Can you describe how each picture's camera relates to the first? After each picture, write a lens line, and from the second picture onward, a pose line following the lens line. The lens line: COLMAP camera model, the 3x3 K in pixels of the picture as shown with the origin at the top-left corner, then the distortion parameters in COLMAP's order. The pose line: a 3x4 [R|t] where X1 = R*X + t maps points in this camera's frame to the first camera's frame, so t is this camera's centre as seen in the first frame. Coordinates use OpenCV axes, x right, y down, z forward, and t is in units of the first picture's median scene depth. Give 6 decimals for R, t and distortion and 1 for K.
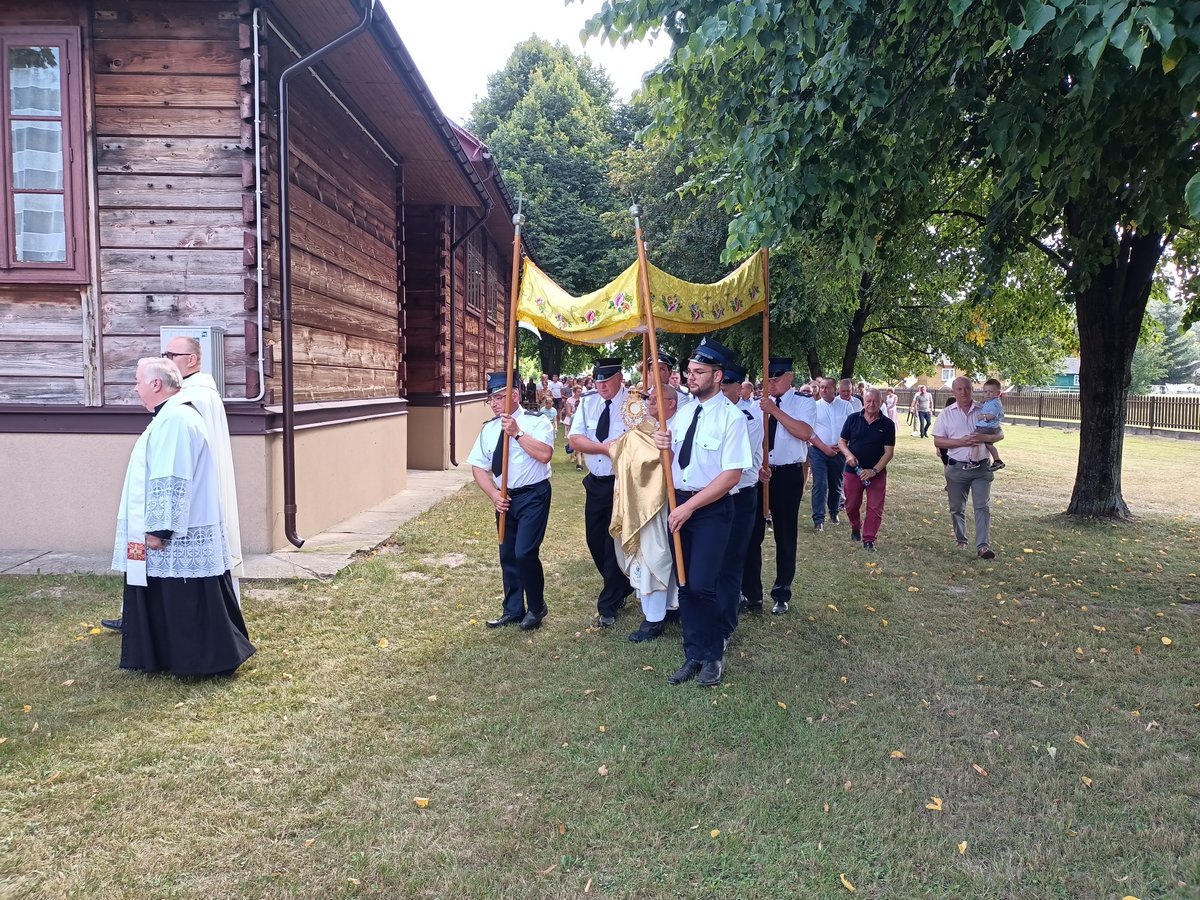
lens RADIAL K [[904.4, 0, 638.8], [0, 904.4, 428.5], [0, 0, 1]] dist [-0.001431, -0.014547]
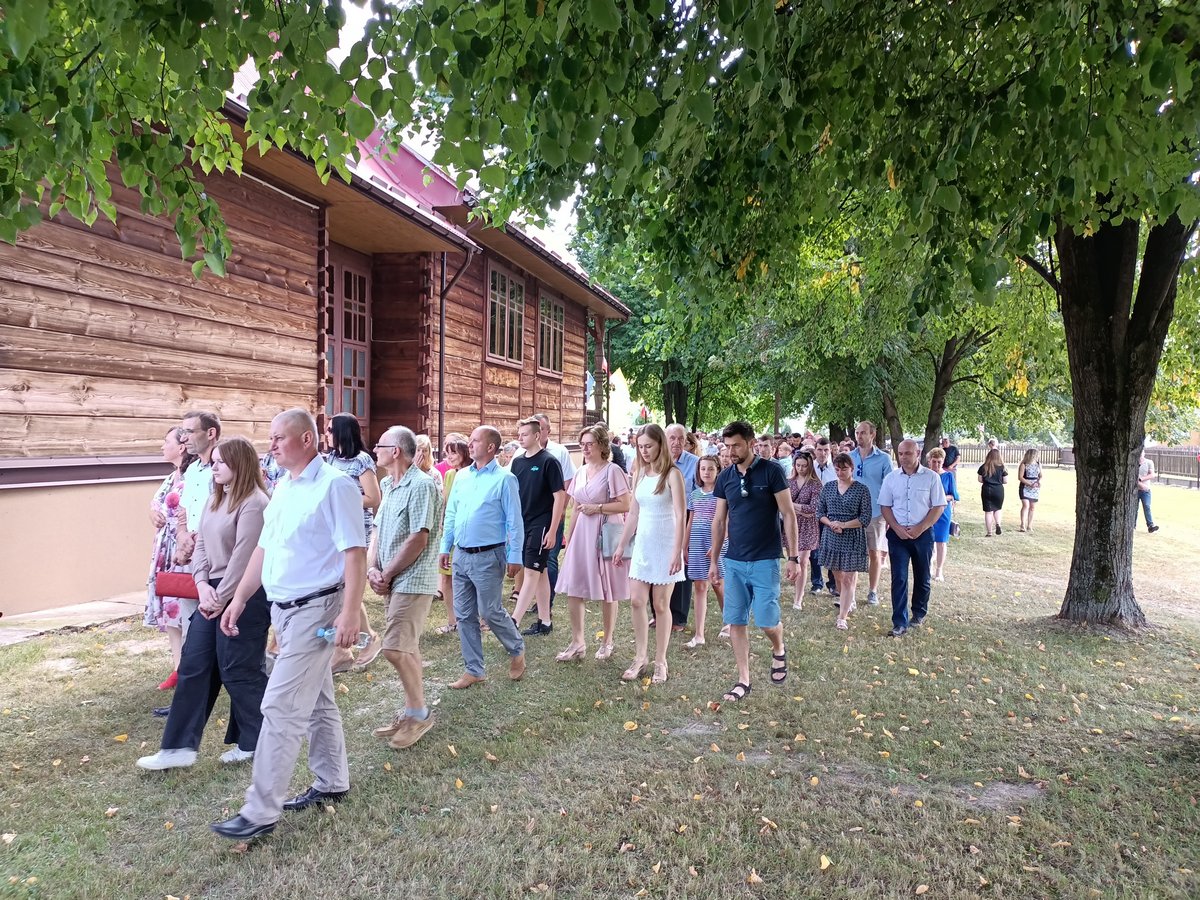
lens RADIAL K [[903.8, 0, 632.3], [0, 903.8, 420.9], [0, 0, 1]] dist [0.056127, -0.114588]
pose [[0.971904, 0.002665, -0.235361, 0.477573], [-0.018886, 0.997595, -0.066695, -0.016615], [0.234617, 0.069266, 0.969617, 0.276992]]
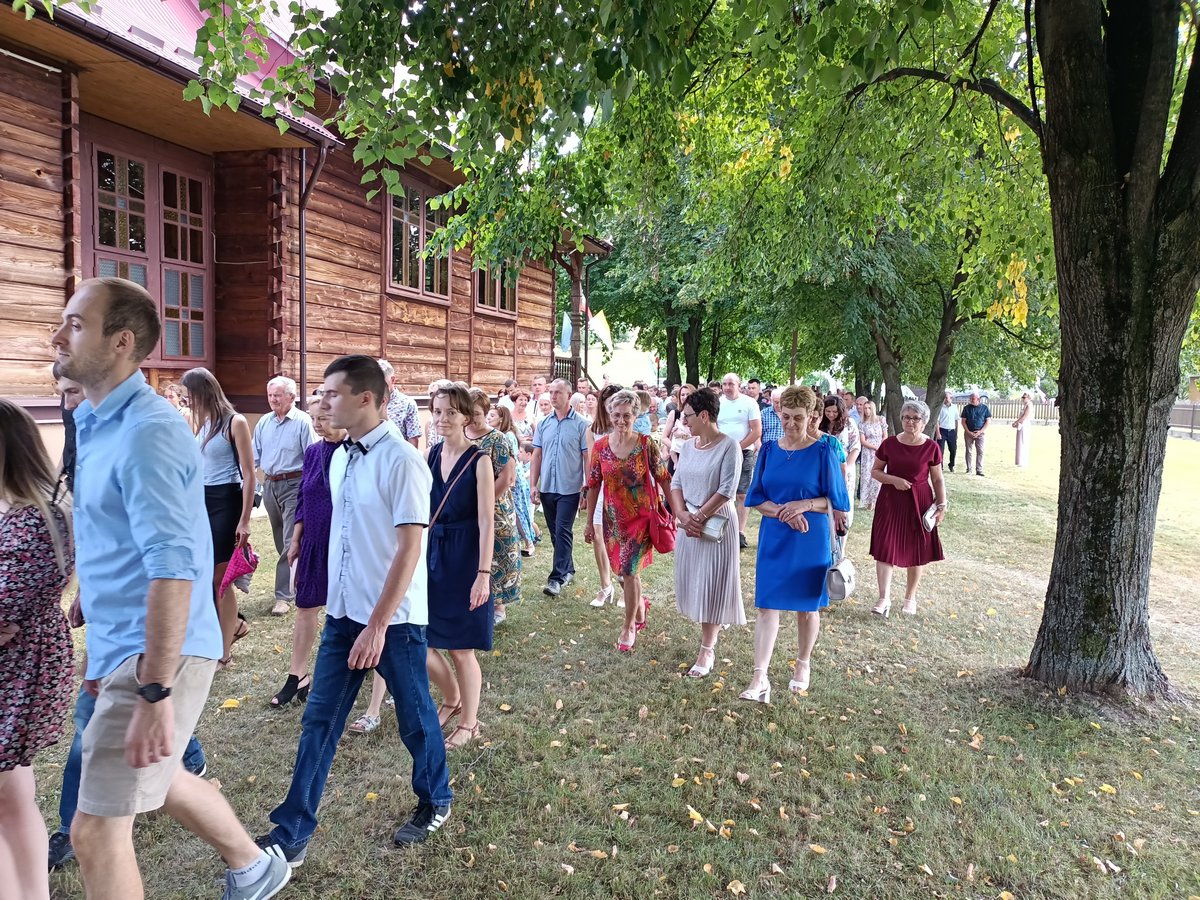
lens RADIAL K [[910.3, 0, 638.1], [0, 910.3, 425.1], [0, 0, 1]] dist [-0.003058, -0.012986]
pose [[0.957361, 0.023901, -0.287903, 0.643615], [-0.028390, 0.999532, -0.011427, -0.031858], [0.287495, 0.019113, 0.957591, 0.774111]]
